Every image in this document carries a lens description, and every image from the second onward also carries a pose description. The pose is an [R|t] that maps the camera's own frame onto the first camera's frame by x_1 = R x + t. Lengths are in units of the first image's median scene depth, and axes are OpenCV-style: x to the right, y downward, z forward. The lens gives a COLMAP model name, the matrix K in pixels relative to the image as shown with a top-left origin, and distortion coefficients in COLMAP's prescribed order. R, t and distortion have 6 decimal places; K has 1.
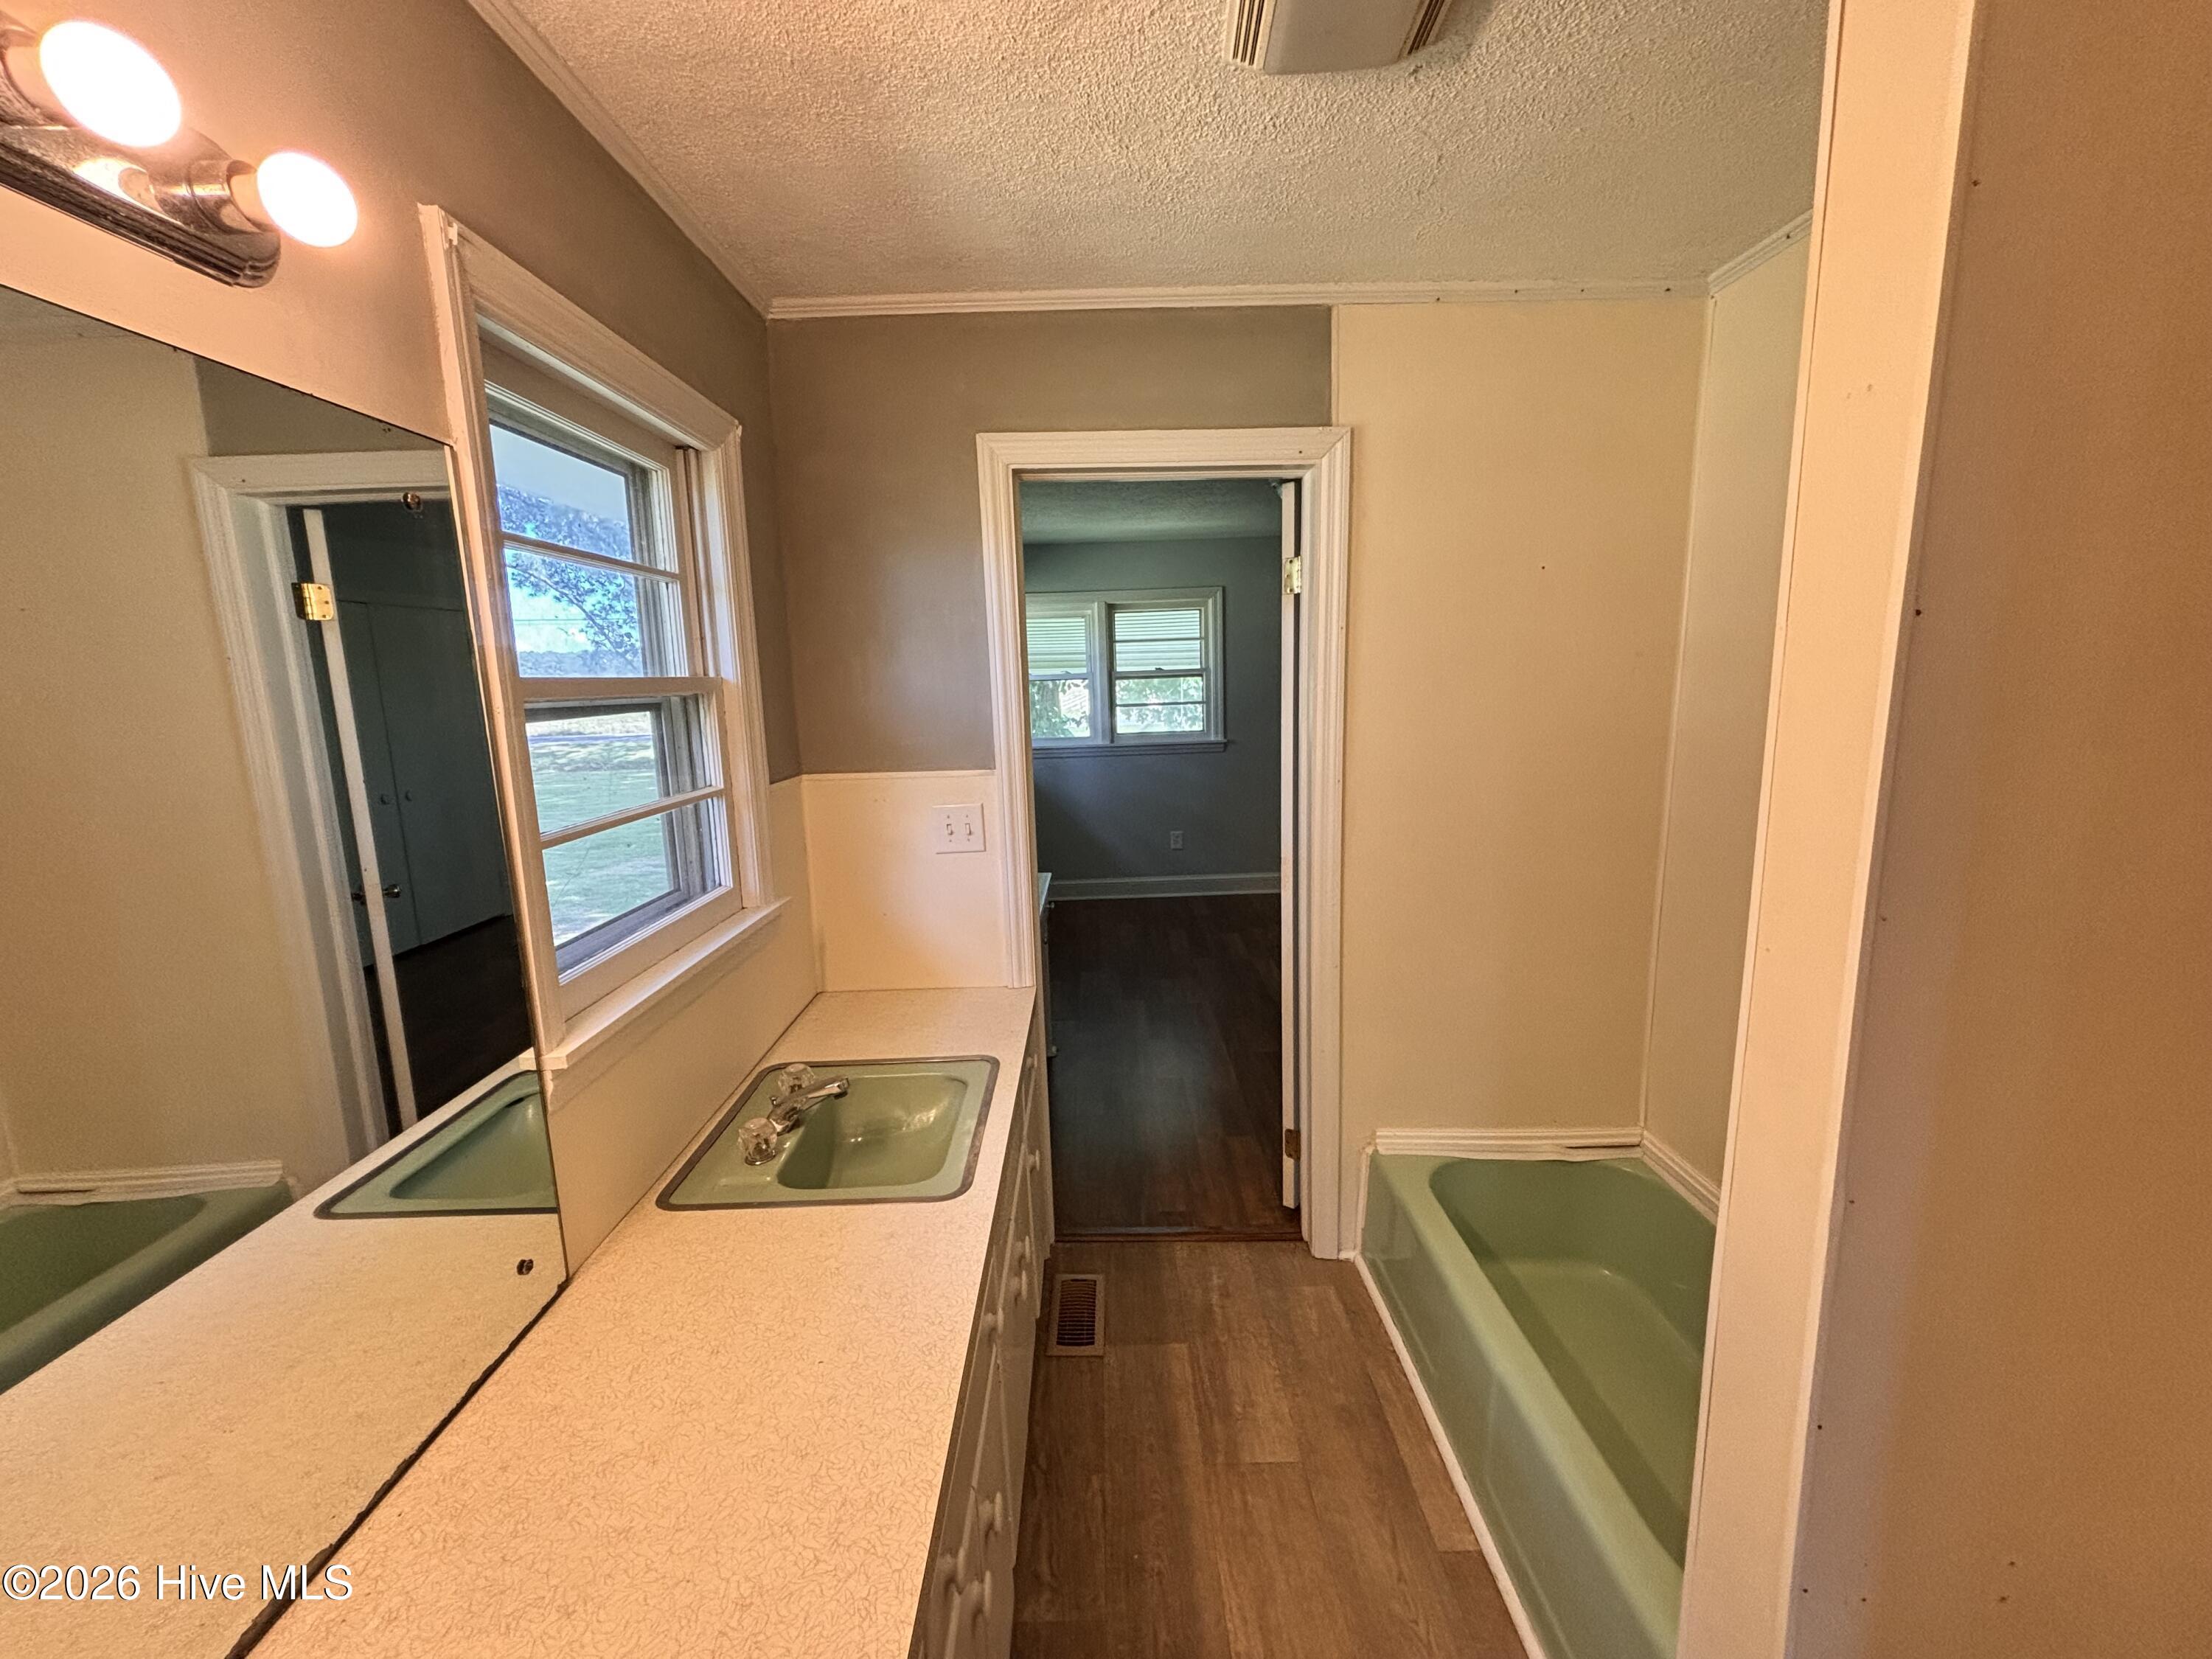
lens RADIAL K [[892.7, 0, 1105.5], [0, 892.7, 818.3], [0, 0, 1]] dist [-0.000137, 0.001782]
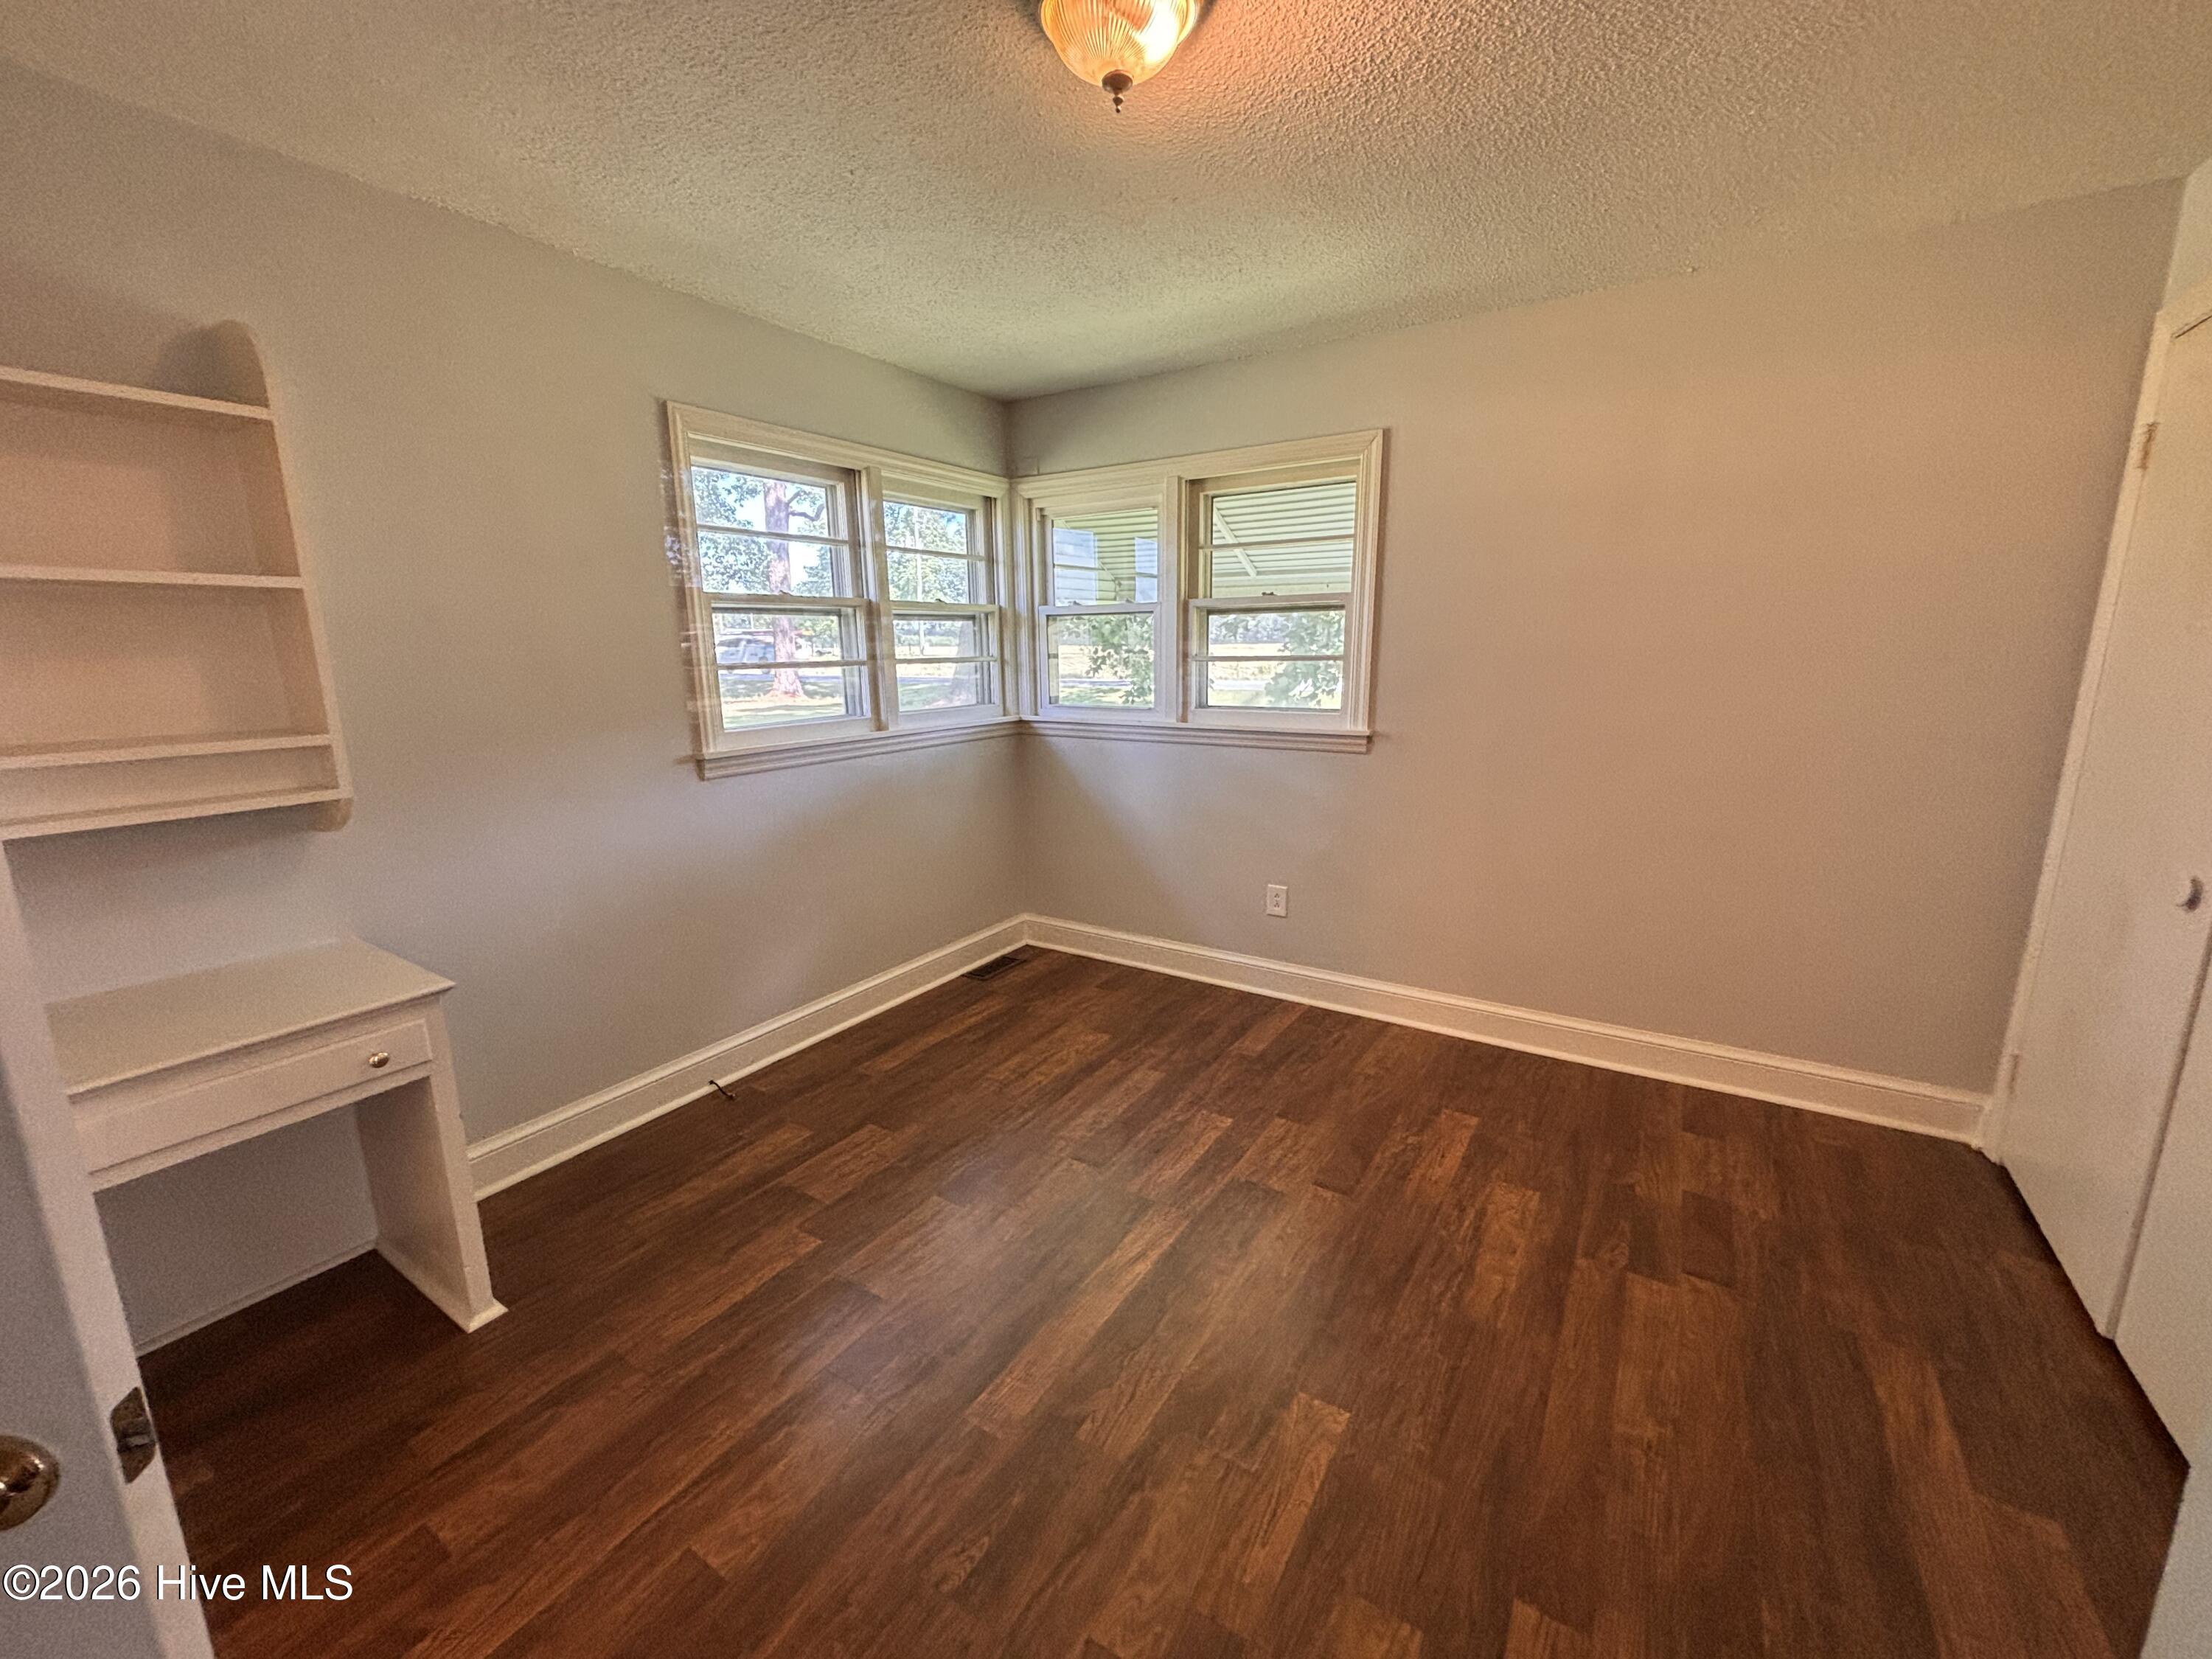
lens RADIAL K [[892.7, 0, 1119.7], [0, 892.7, 818.2], [0, 0, 1]] dist [-0.000137, 0.001782]
pose [[0.835583, 0.126208, -0.534670, 0.294897], [-0.104554, 0.991999, 0.070761, -0.057316], [0.539323, -0.003224, 0.842093, 0.467688]]
